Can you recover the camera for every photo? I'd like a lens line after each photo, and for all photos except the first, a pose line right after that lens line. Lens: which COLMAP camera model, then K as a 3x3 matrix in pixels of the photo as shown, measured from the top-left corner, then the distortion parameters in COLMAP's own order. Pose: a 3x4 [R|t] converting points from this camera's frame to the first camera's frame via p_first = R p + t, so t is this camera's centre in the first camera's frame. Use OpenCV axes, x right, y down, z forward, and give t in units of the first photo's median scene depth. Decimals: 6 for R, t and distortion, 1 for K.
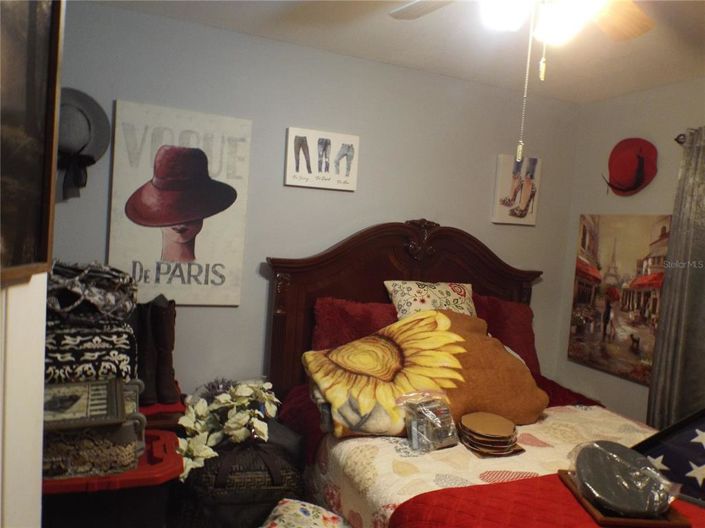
lens RADIAL K [[531.1, 0, 354.2], [0, 531.1, 262.9], [0, 0, 1]] dist [-0.000970, -0.014975]
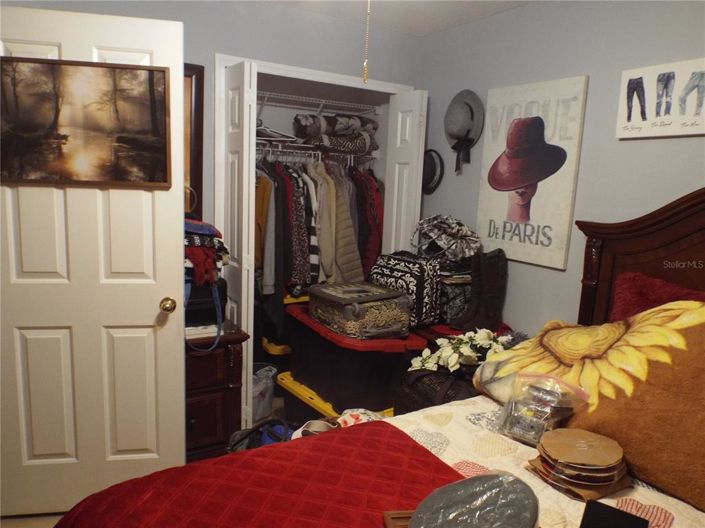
lens RADIAL K [[531.1, 0, 354.4], [0, 531.1, 264.1], [0, 0, 1]] dist [-0.000970, -0.014975]
pose [[0.159502, 0.089032, -0.983175, 0.719107], [-0.099116, 0.992337, 0.073782, 0.037555], [0.982209, 0.085681, 0.167104, 0.477340]]
